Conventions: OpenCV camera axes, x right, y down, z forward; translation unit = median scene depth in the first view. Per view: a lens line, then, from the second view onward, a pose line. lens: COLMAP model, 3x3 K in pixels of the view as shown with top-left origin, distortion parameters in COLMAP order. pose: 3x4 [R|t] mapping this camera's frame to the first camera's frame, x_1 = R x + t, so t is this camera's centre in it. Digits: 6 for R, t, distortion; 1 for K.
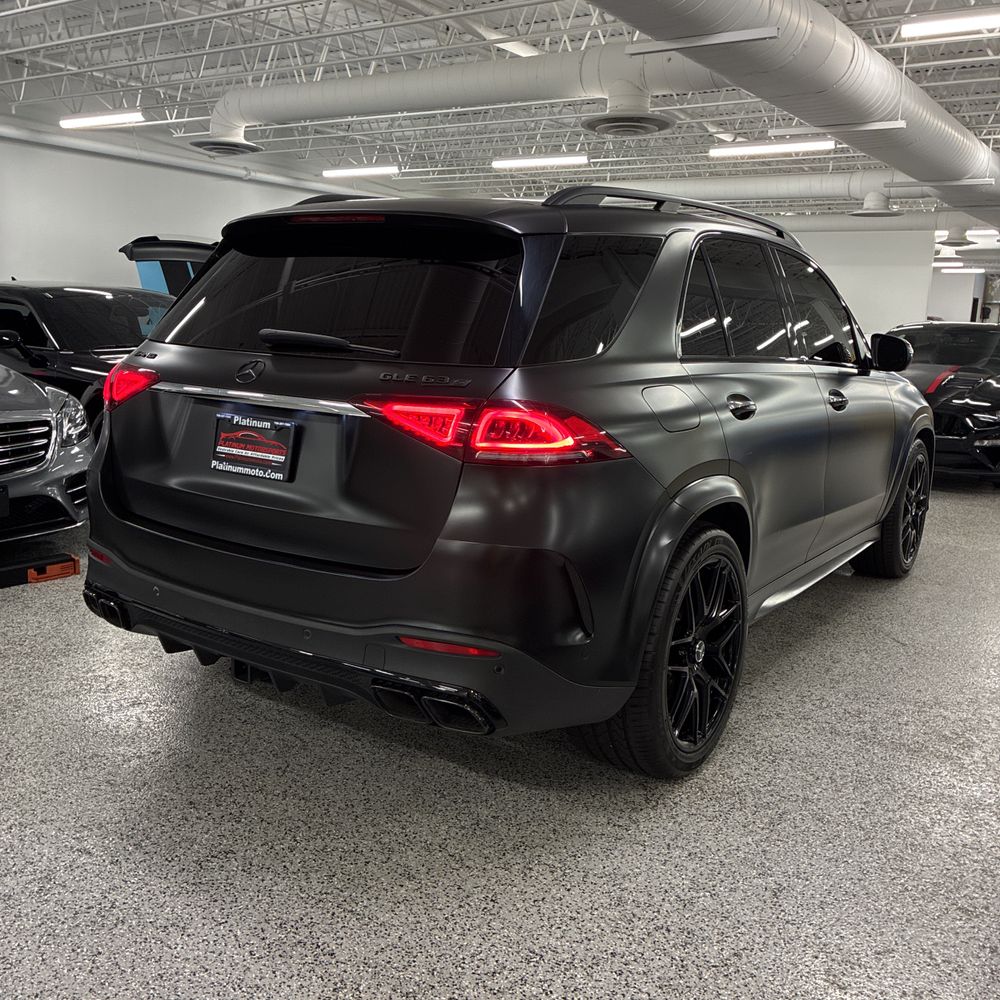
lens RADIAL K [[1002.0, 0, 496.2], [0, 1002.0, 490.4], [0, 0, 1]] dist [0.042018, -0.032975]
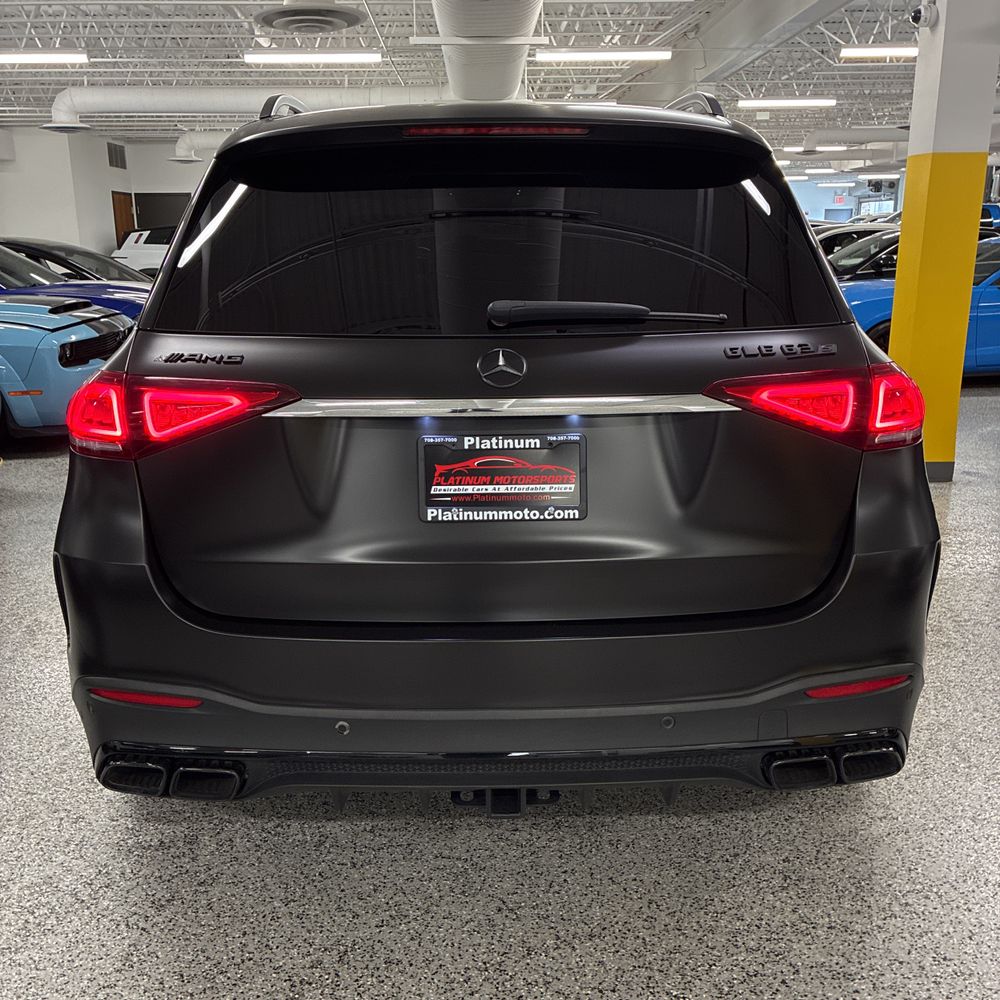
lens RADIAL K [[992.5, 0, 500.0], [0, 992.5, 500.0], [0, 0, 1]] dist [0.095730, -0.134634]
pose [[0.819596, -0.187908, 0.541251, -0.591769], [0.142300, 0.981849, 0.125394, -0.109920], [-0.554990, -0.025752, 0.831459, 0.439418]]
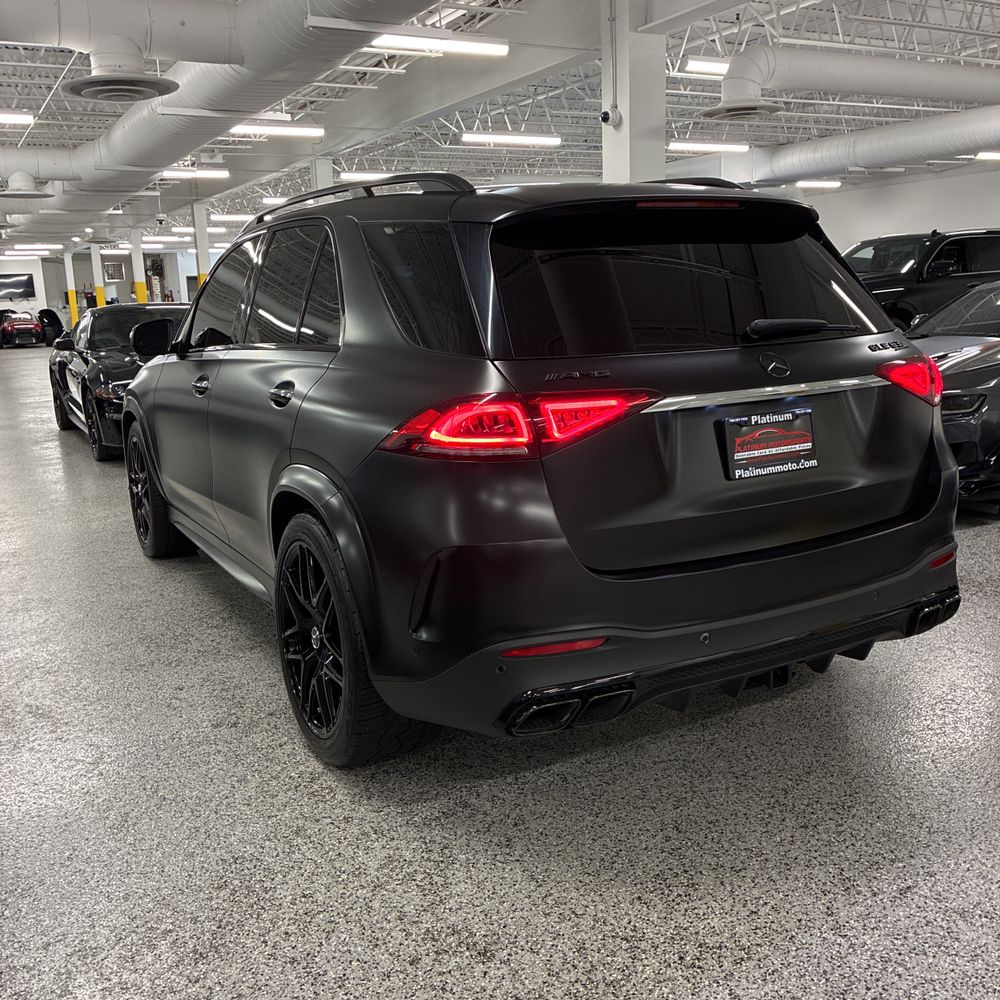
lens RADIAL K [[992.7, 0, 505.1], [0, 992.7, 502.2], [0, 0, 1]] dist [0.054509, -0.013986]
pose [[0.461194, -0.239368, 0.854402, -1.153162], [0.216606, 0.964164, 0.153198, -0.184951], [-0.860455, 0.114414, 0.496515, 0.737177]]
